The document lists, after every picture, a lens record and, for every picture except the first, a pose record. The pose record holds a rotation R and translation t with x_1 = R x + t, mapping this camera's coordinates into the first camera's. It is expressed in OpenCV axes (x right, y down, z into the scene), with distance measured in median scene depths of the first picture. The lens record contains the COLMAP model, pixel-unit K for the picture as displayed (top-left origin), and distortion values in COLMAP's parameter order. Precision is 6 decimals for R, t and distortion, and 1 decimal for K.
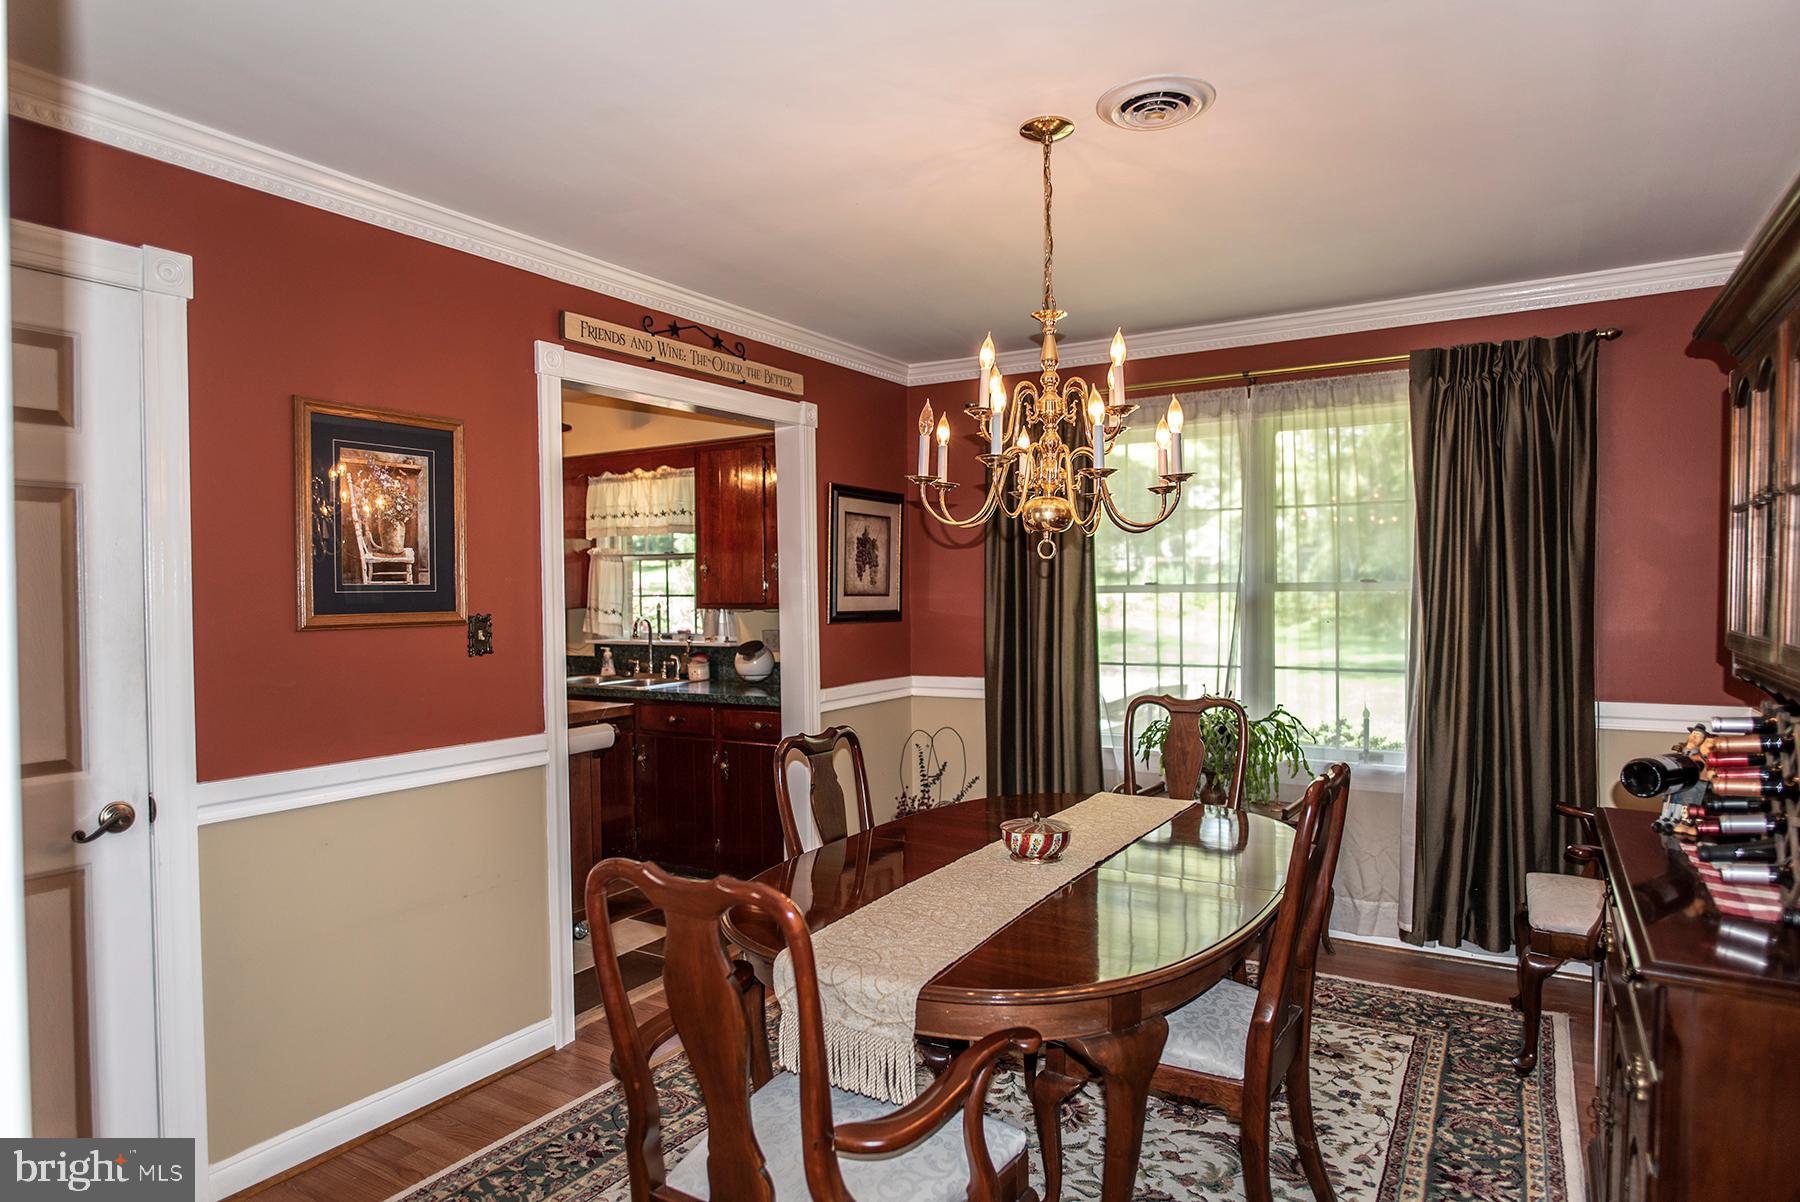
lens RADIAL K [[1036.5, 0, 918.3], [0, 1036.5, 591.4], [0, 0, 1]] dist [-0.042955, 0.020883]
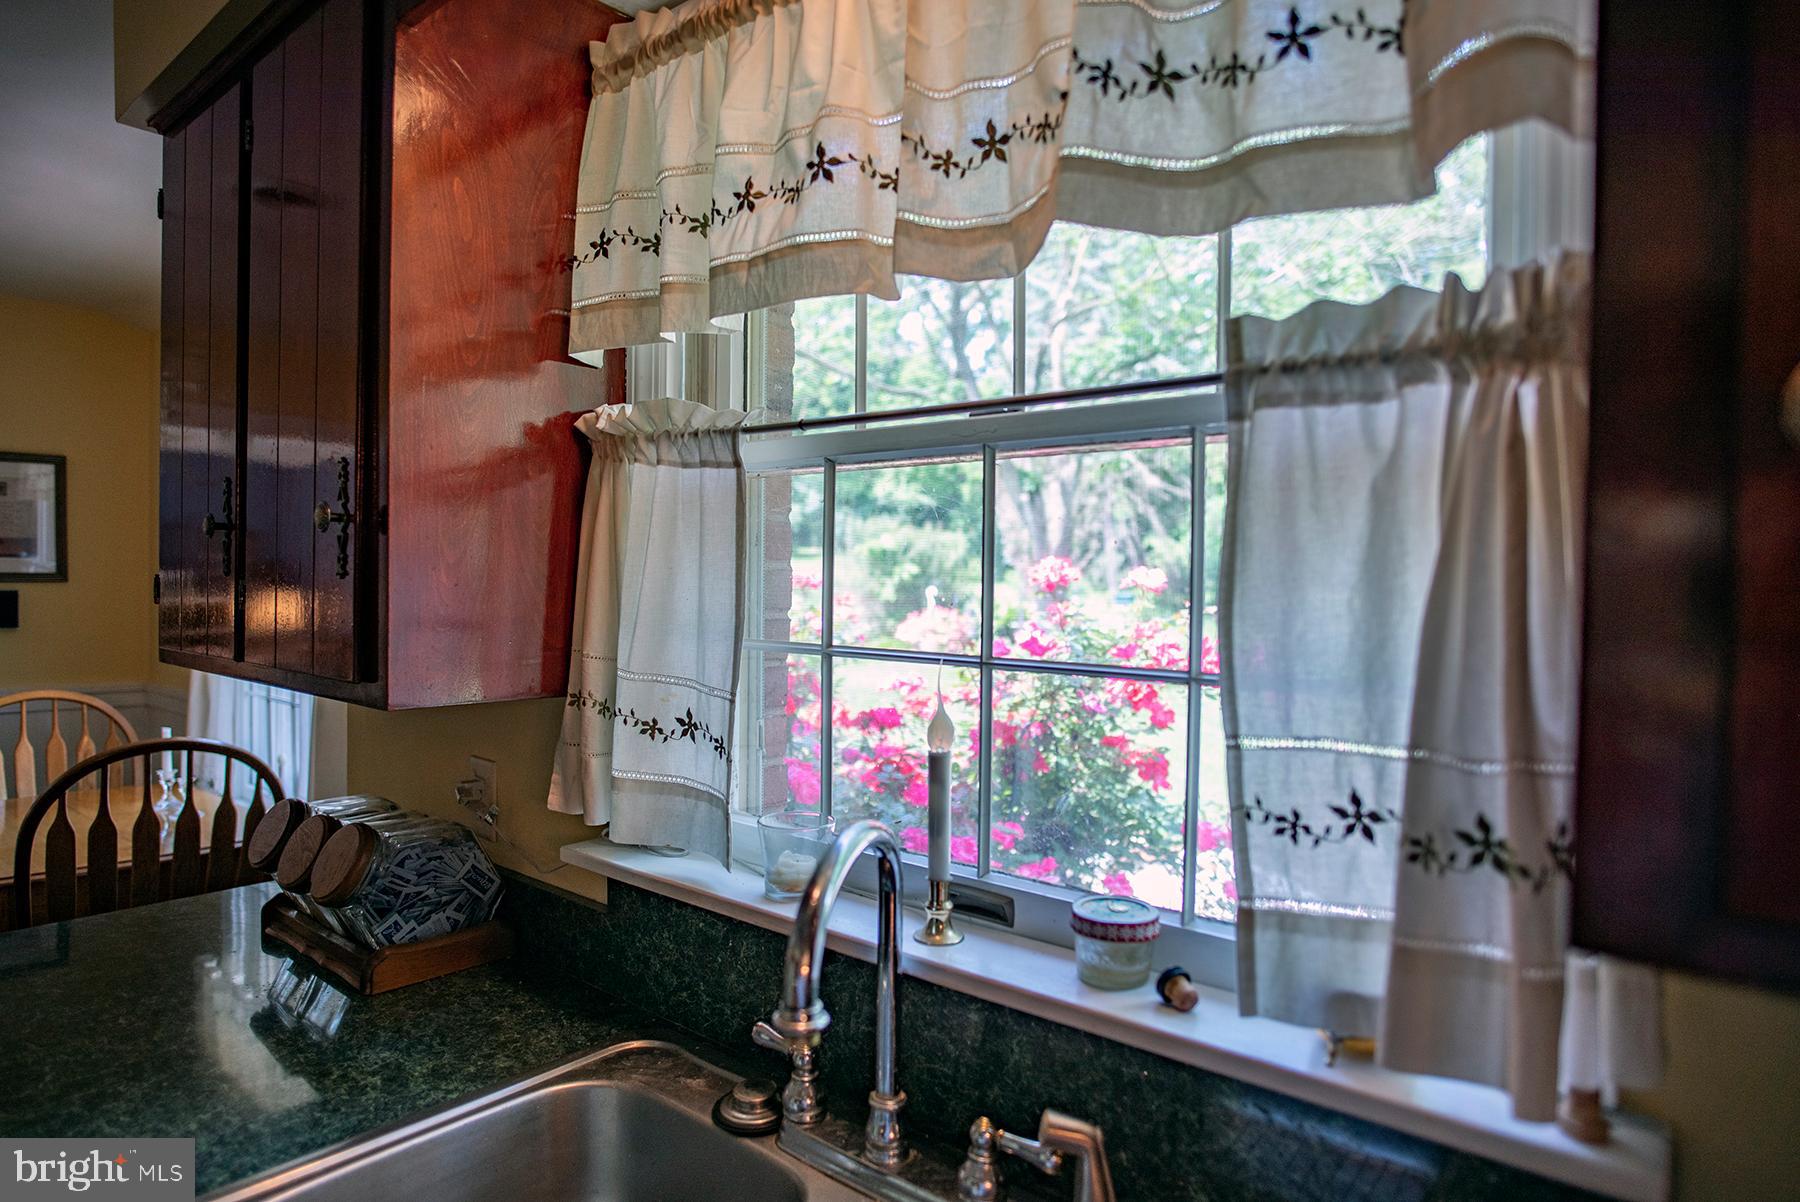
lens RADIAL K [[1057.3, 0, 903.1], [0, 1057.3, 567.0], [0, 0, 1]] dist [-0.017526, 0.000345]
pose [[0.986695, 0.020190, -0.161323, -0.241606], [-0.021751, 0.999732, -0.007918, -0.010088], [0.161120, 0.011321, 0.986870, 0.873155]]
